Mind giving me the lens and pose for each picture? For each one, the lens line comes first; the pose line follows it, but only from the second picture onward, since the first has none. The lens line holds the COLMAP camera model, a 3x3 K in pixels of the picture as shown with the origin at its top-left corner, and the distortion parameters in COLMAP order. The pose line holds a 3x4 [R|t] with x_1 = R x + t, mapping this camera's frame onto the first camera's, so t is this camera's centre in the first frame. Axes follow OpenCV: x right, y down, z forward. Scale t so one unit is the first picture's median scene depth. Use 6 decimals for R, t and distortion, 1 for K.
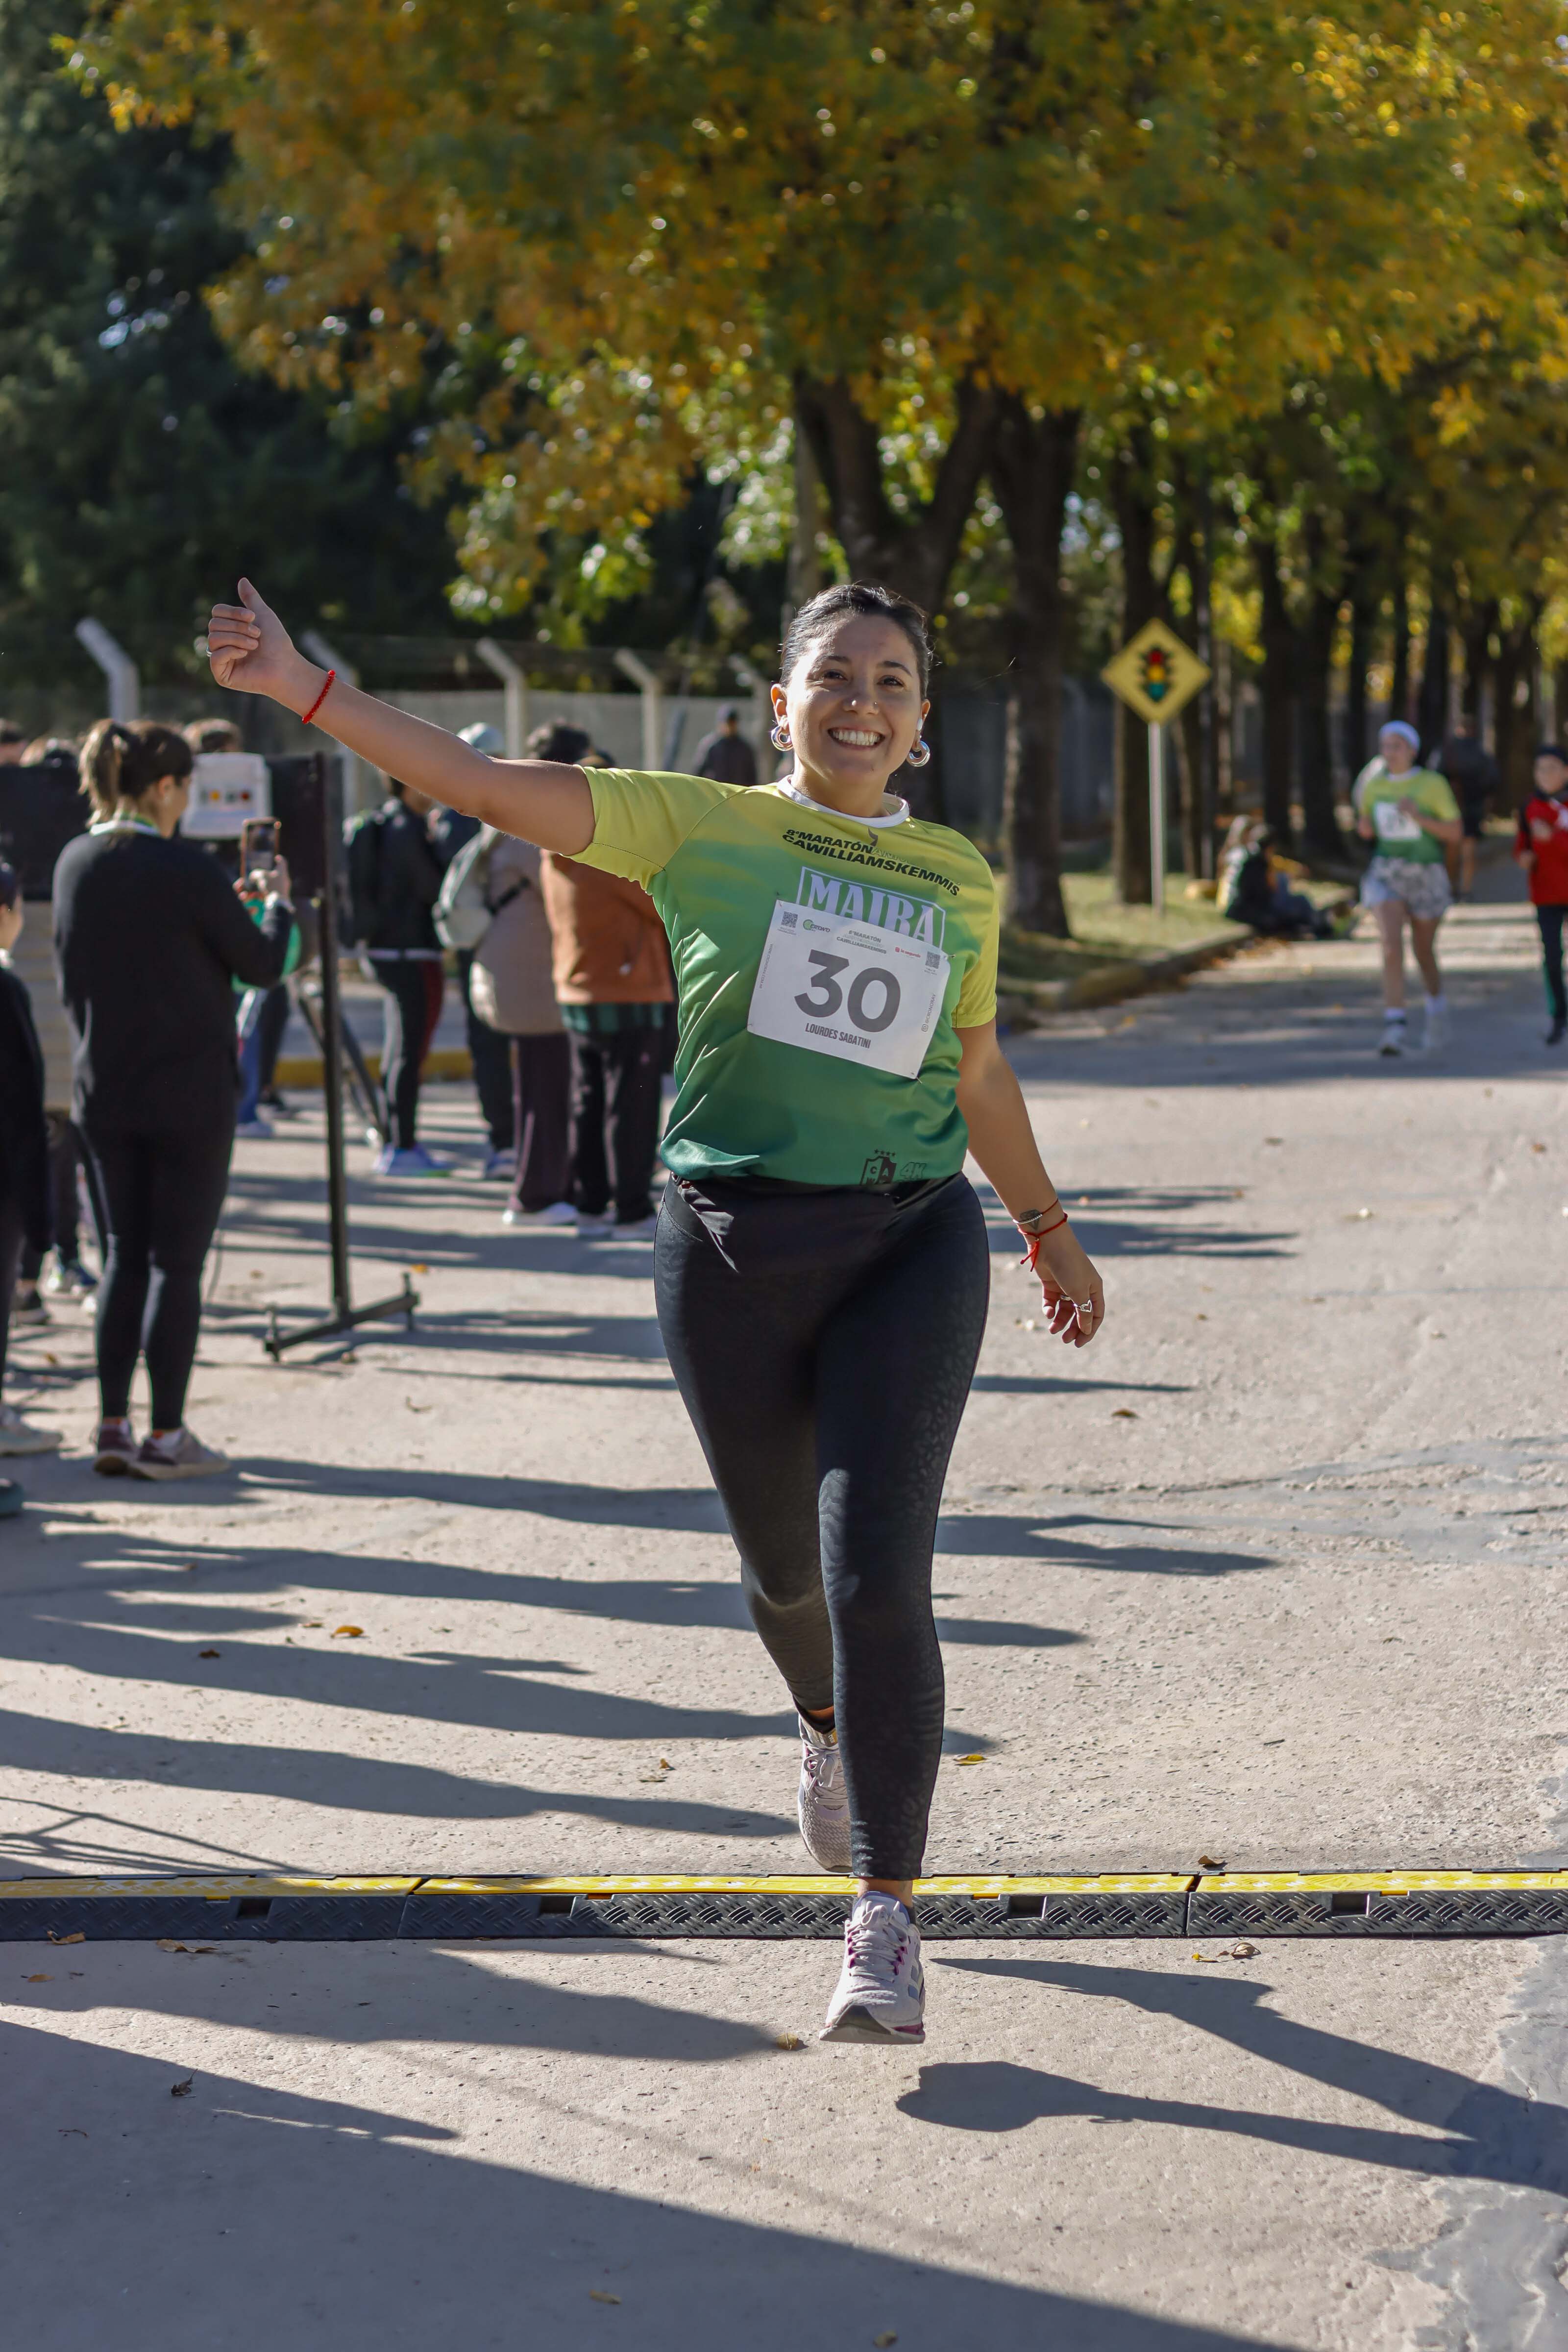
lens RADIAL K [[5398.2, 0, 781.0], [0, 5398.2, 1147.2], [0, 0, 1]] dist [-0.046483, 0.436944]
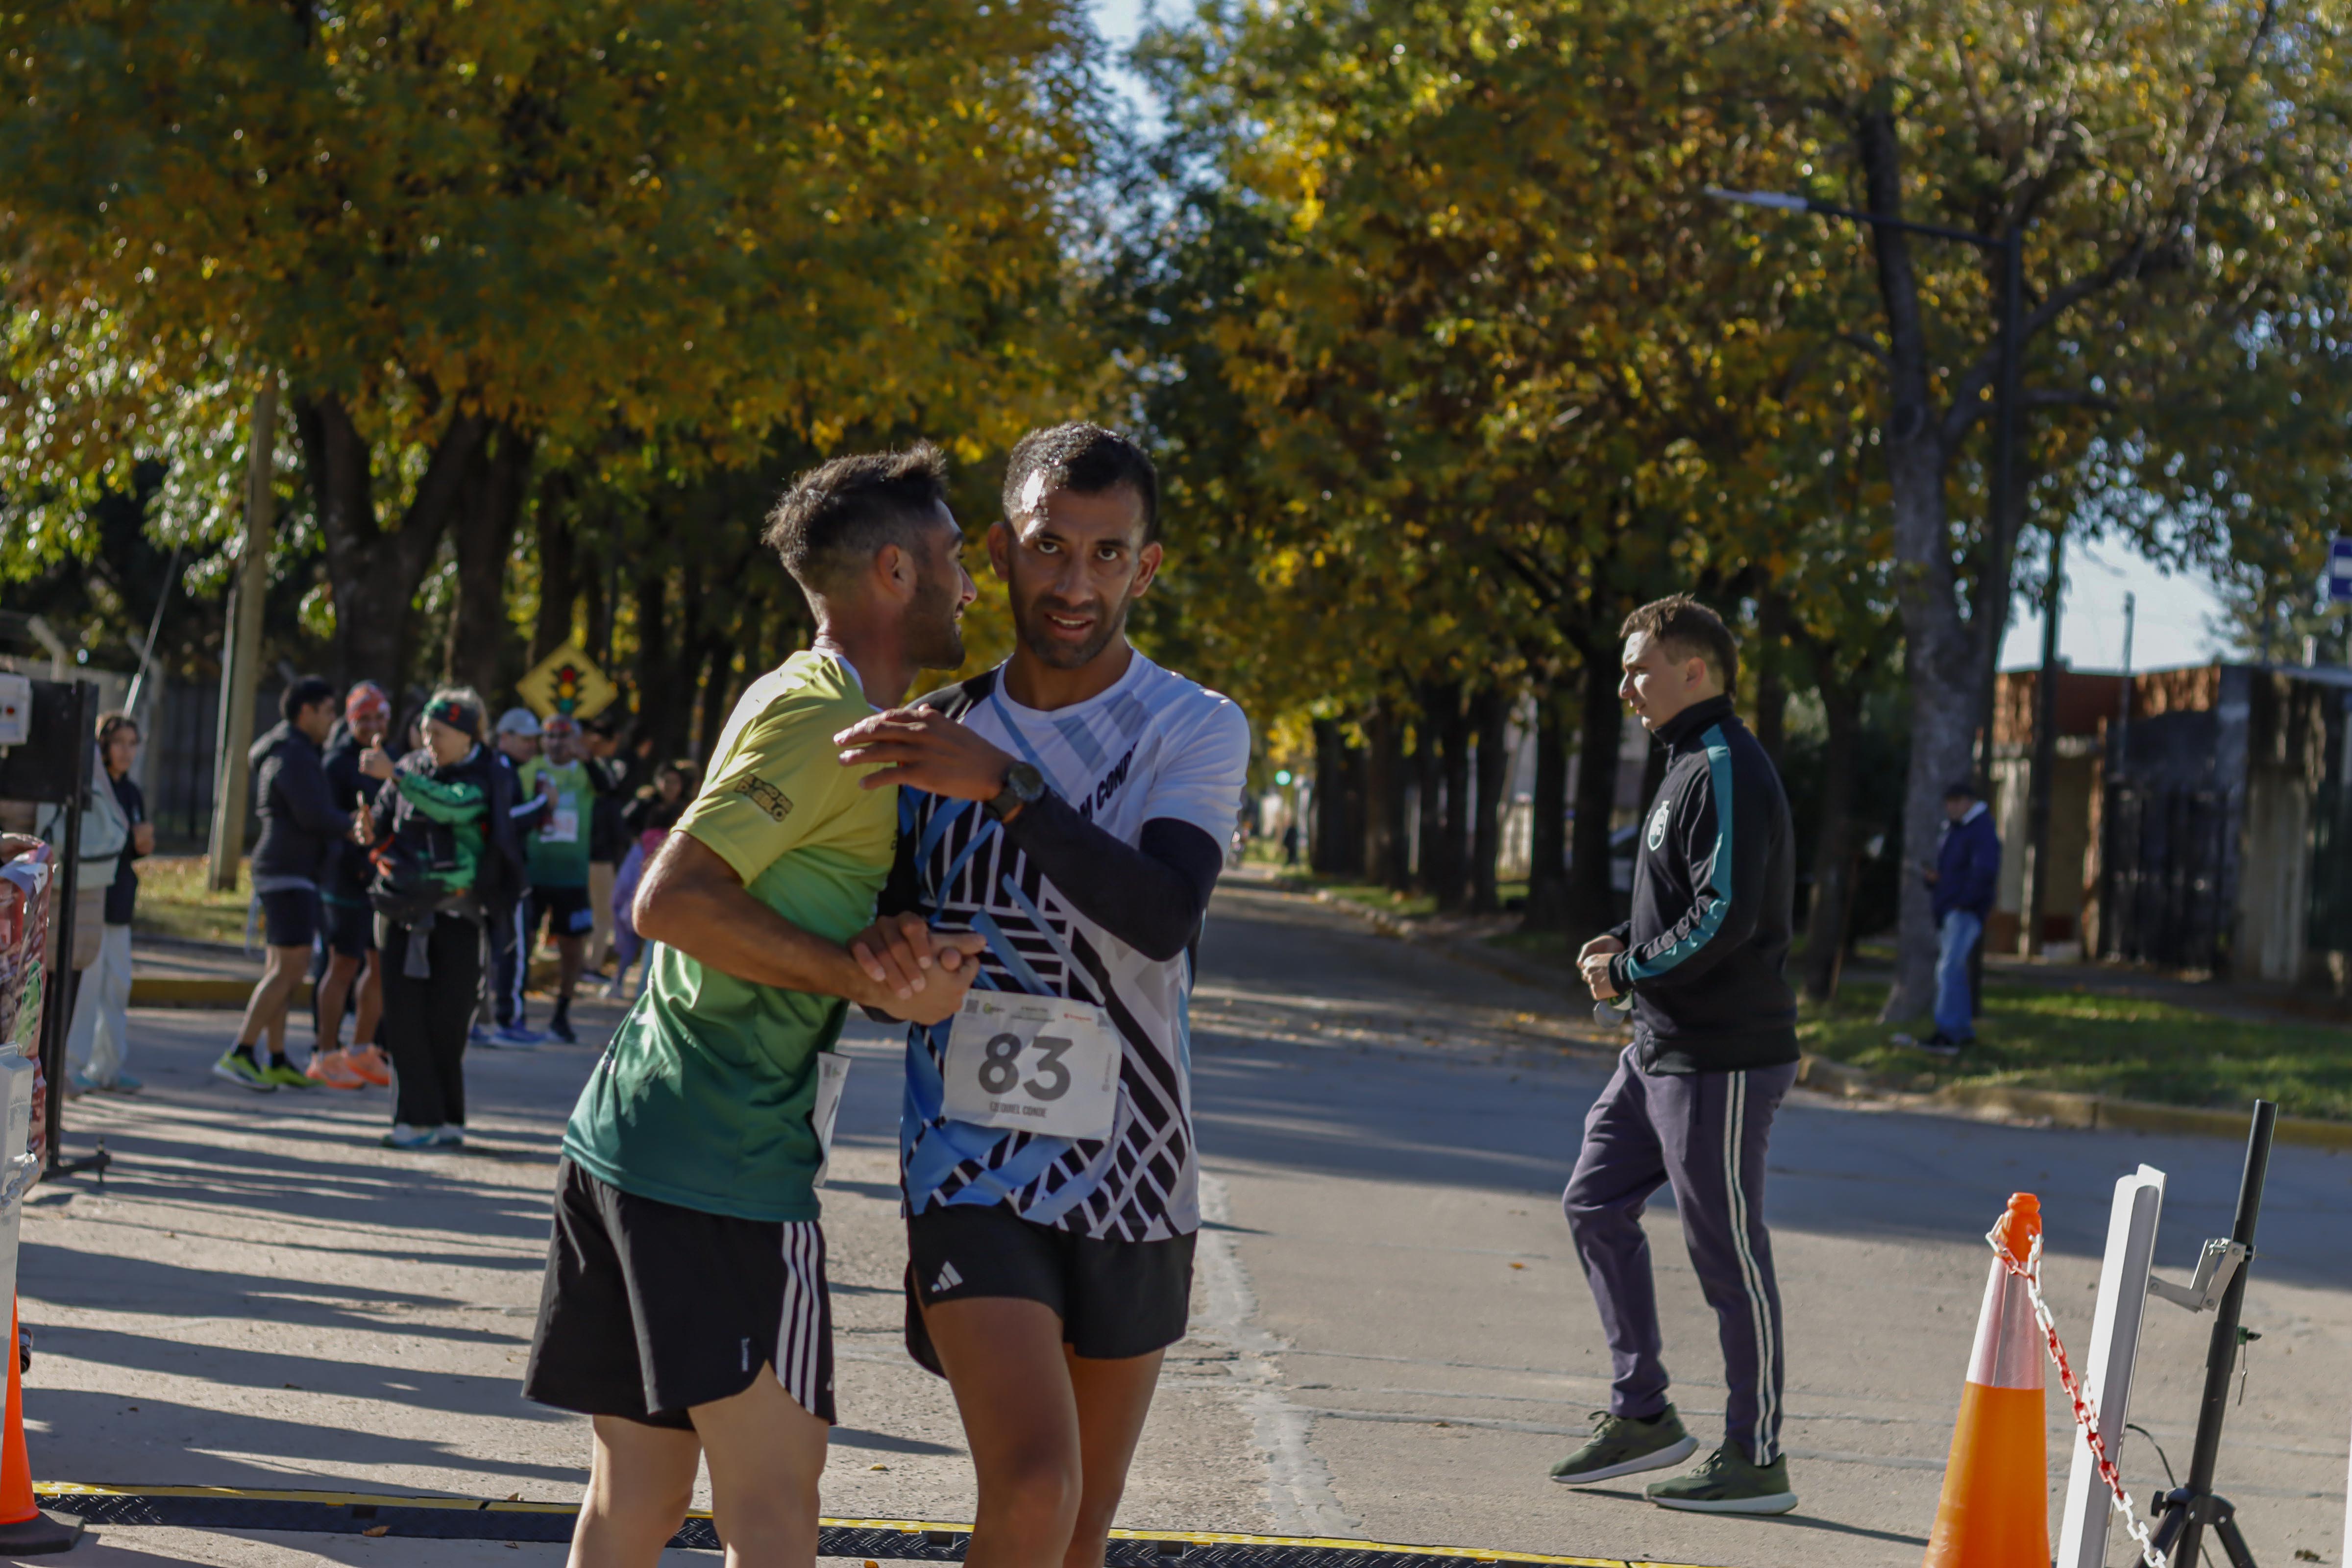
lens RADIAL K [[5499.0, 0, 1176.0], [0, 5499.0, 784.0], [0, 0, 1]] dist [0.052852, 0.363002]
pose [[0.972553, 0.095441, 0.212206, -0.135133], [-0.079272, 0.993353, -0.083461, 0.037507], [-0.218761, 0.064348, 0.973654, -0.260504]]
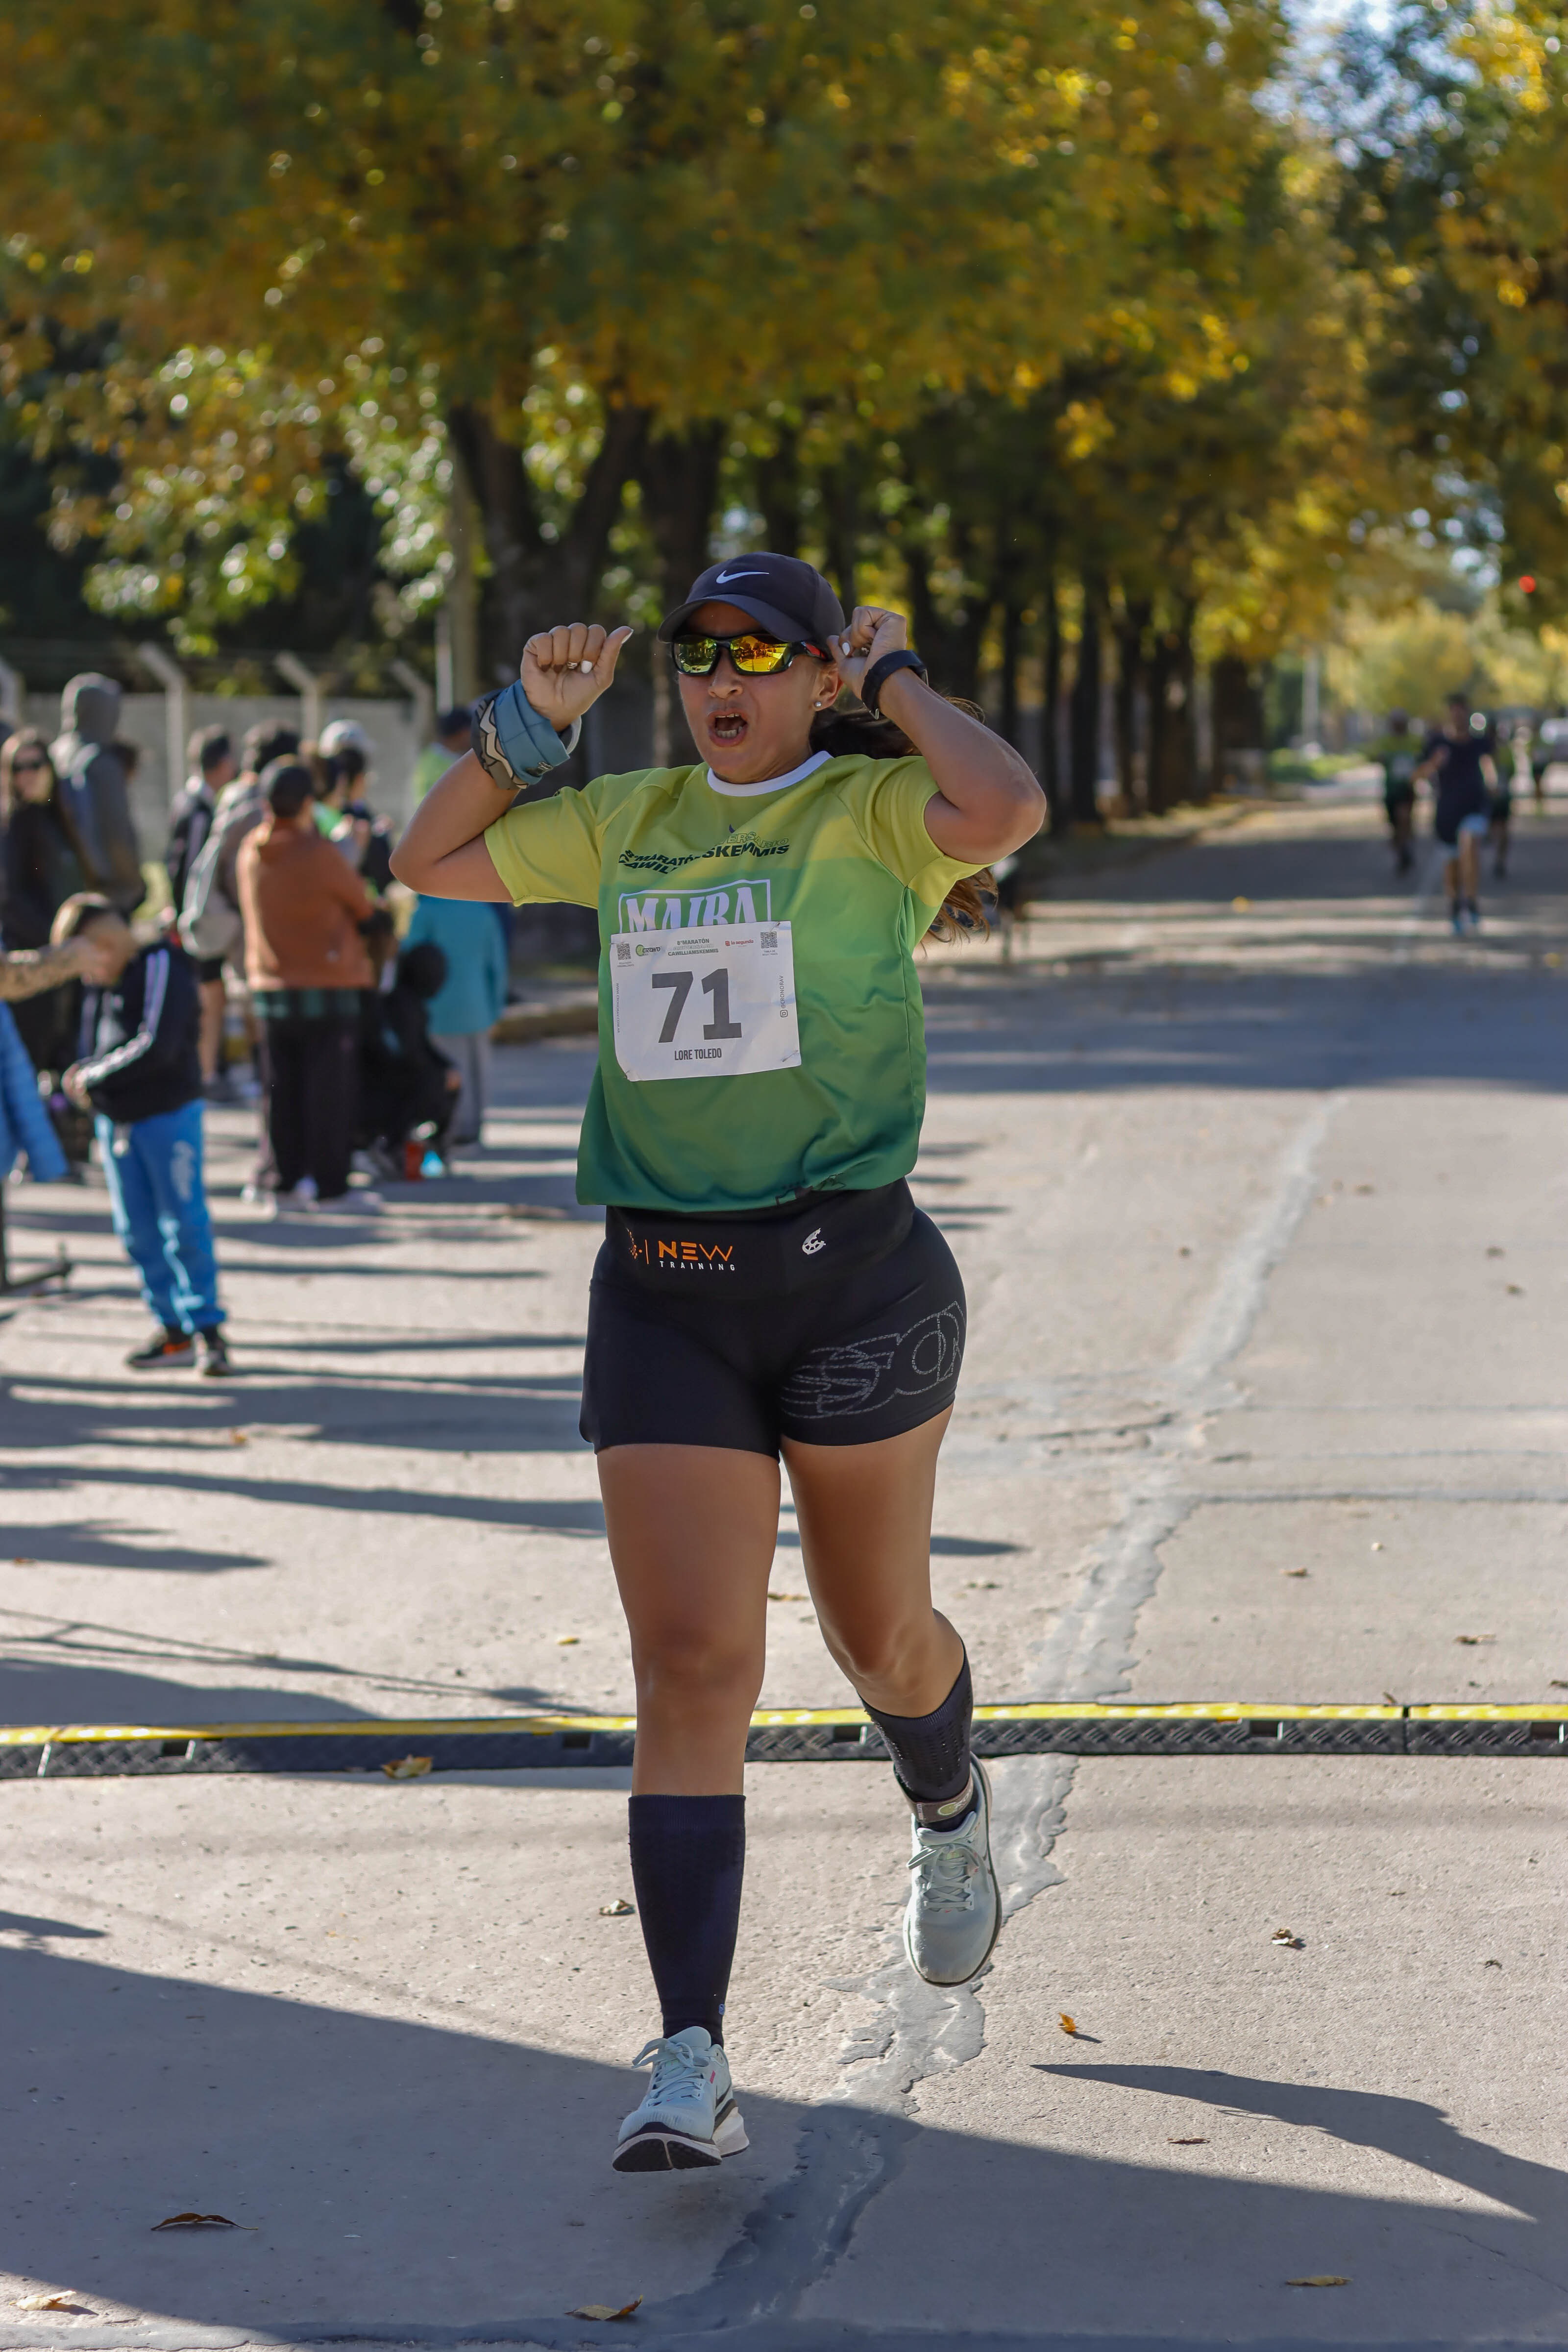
lens RADIAL K [[5427.5, 0, 792.4], [0, 5427.5, 1262.7], [0, 0, 1]] dist [0.010504, 0.055773]
pose [[0.998145, -0.007558, 0.060404, 0.013555], [0.006317, 0.999765, 0.020717, 0.007432], [-0.060547, -0.020297, 0.997959, -0.114015]]
